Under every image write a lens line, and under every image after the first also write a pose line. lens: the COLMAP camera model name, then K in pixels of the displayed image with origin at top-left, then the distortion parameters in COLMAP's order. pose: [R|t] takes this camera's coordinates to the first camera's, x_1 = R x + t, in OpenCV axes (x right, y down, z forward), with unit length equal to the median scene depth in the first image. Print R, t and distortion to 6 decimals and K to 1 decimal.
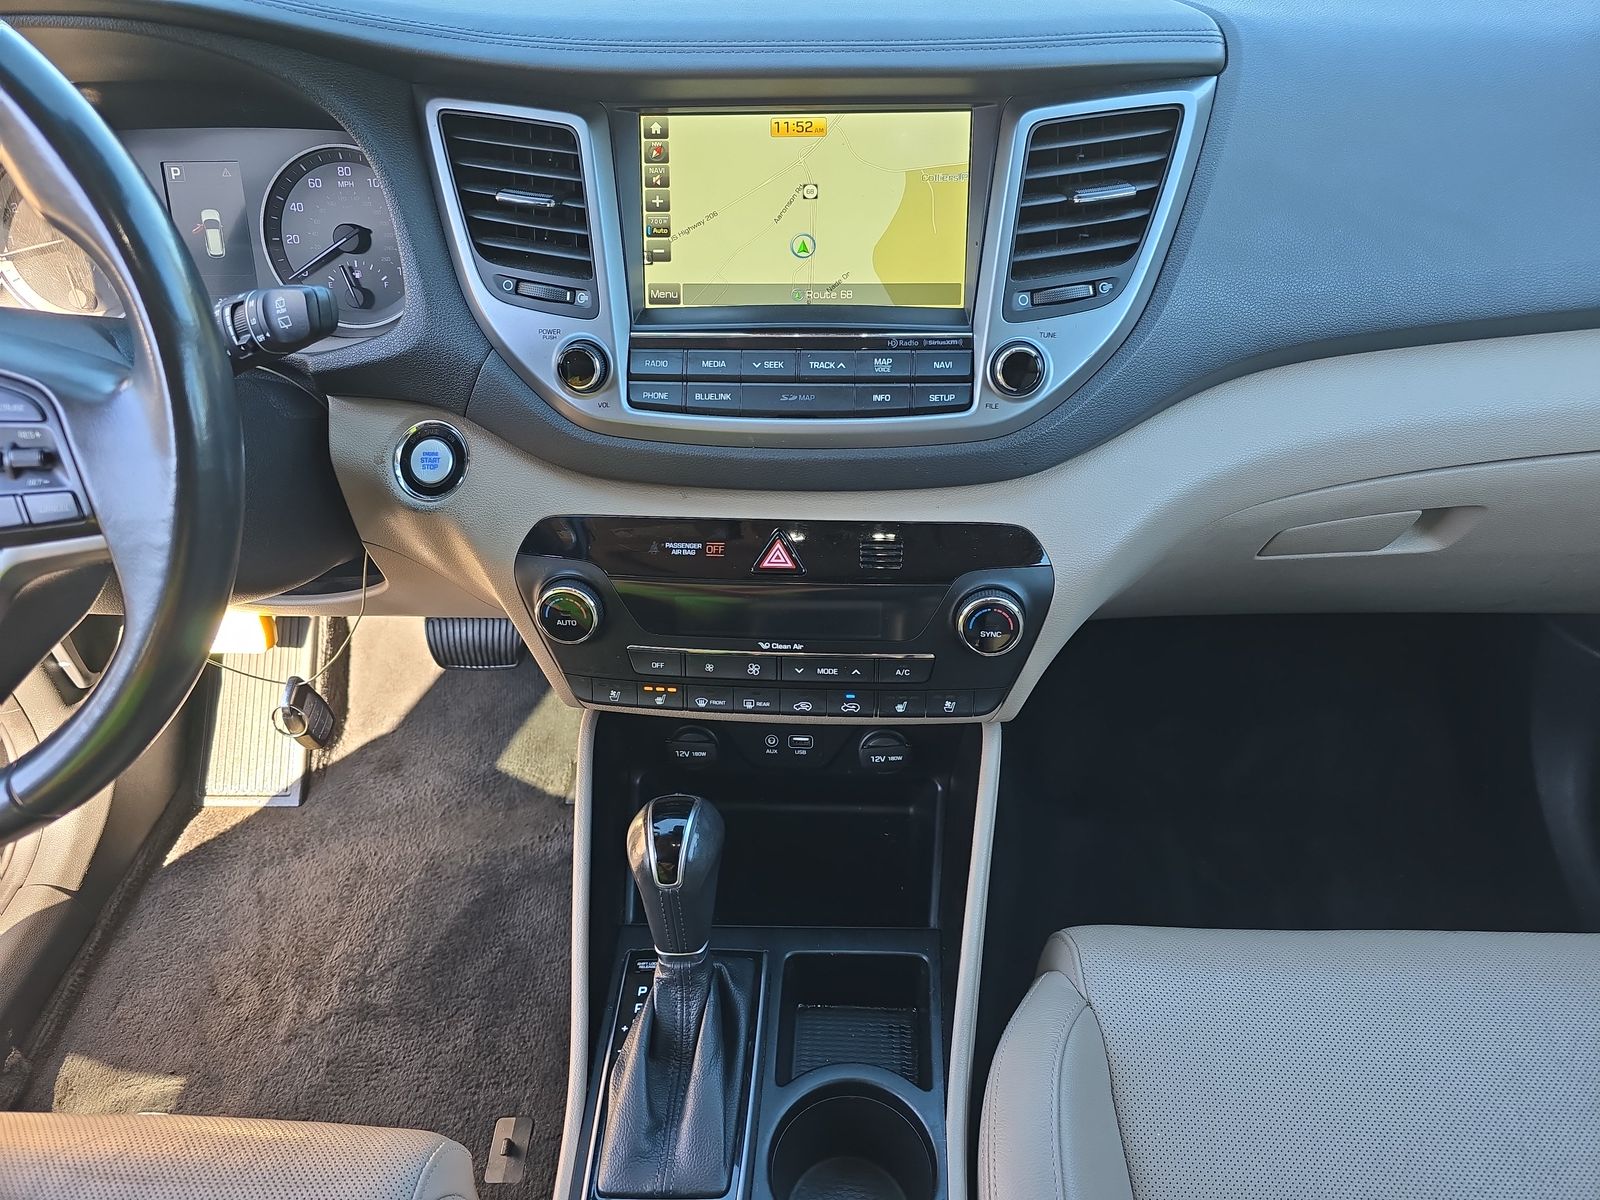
lens RADIAL K [[1089.7, 0, 778.1], [0, 1089.7, 631.2], [0, 0, 1]] dist [0.042673, -0.027743]
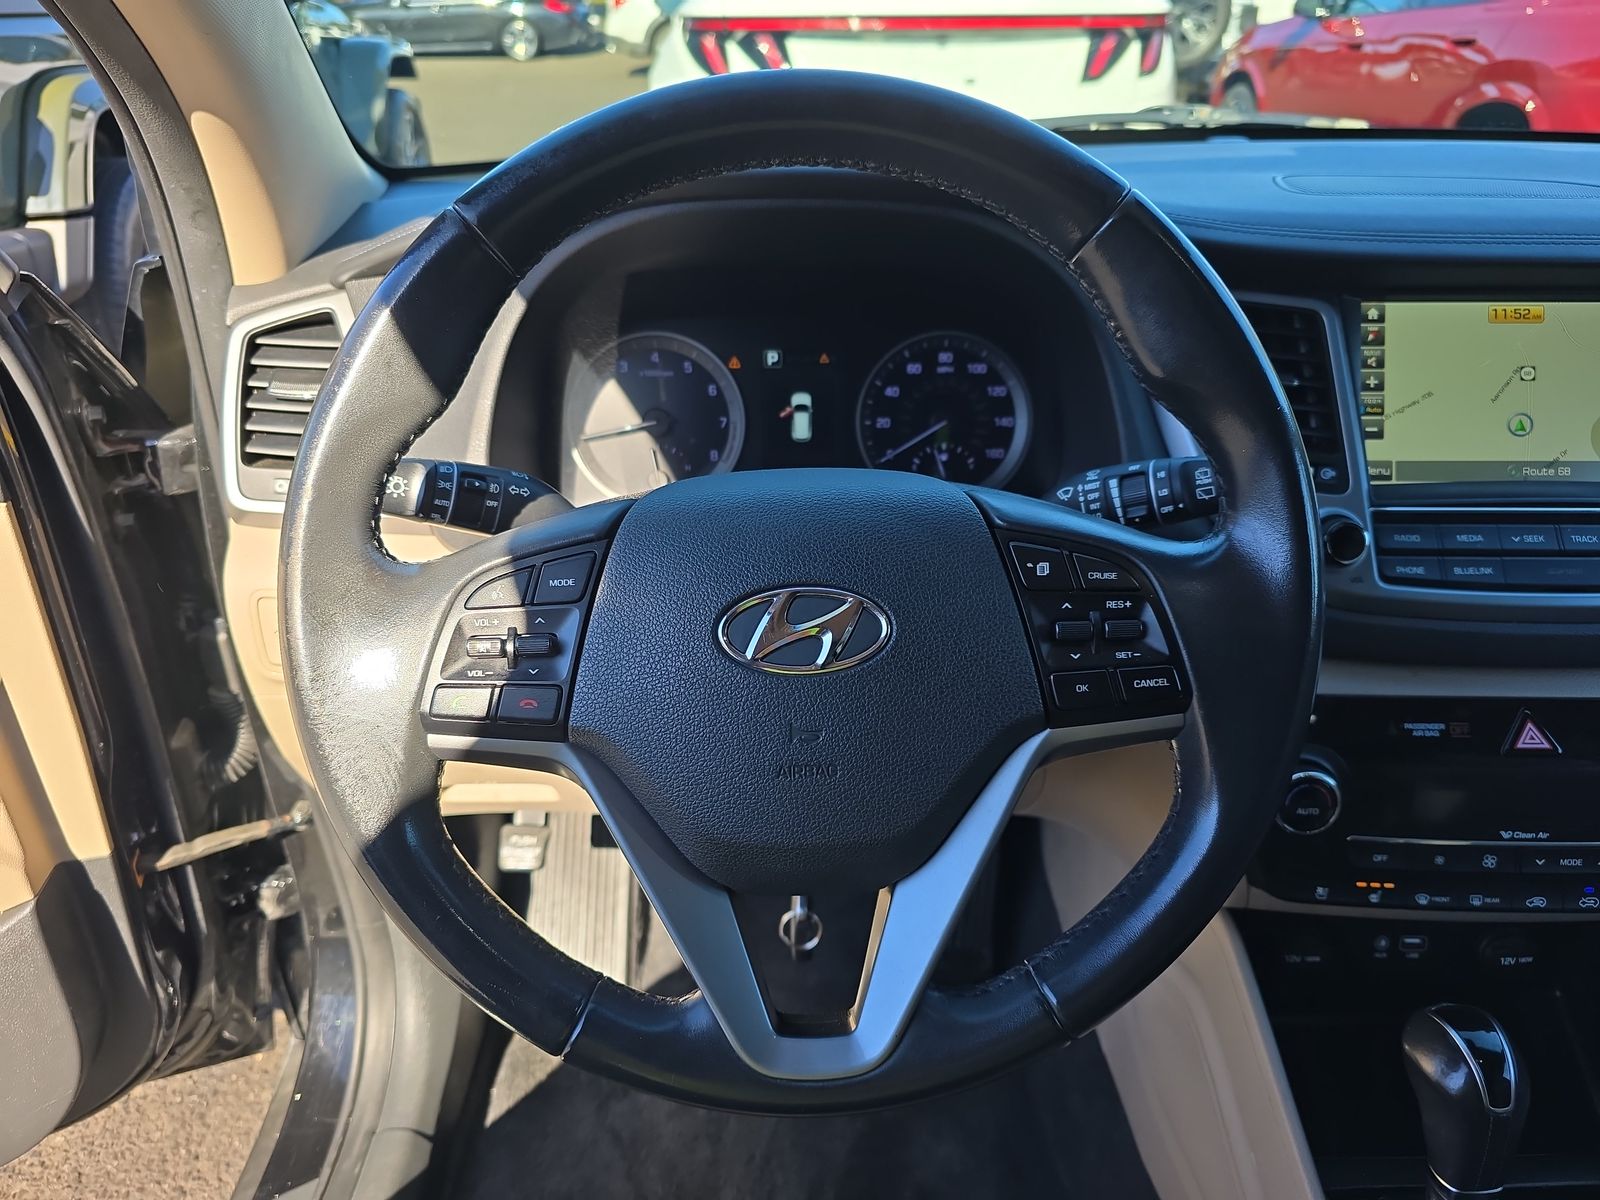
lens RADIAL K [[1089.7, 0, 802.9], [0, 1089.7, 610.7], [0, 0, 1]] dist [0.042673, -0.027743]
pose [[0.998042, -0.001390, 0.062535, -0.685072], [0.013322, 0.981541, -0.190790, -0.002587], [-0.061116, 0.191249, 0.979637, 0.087444]]
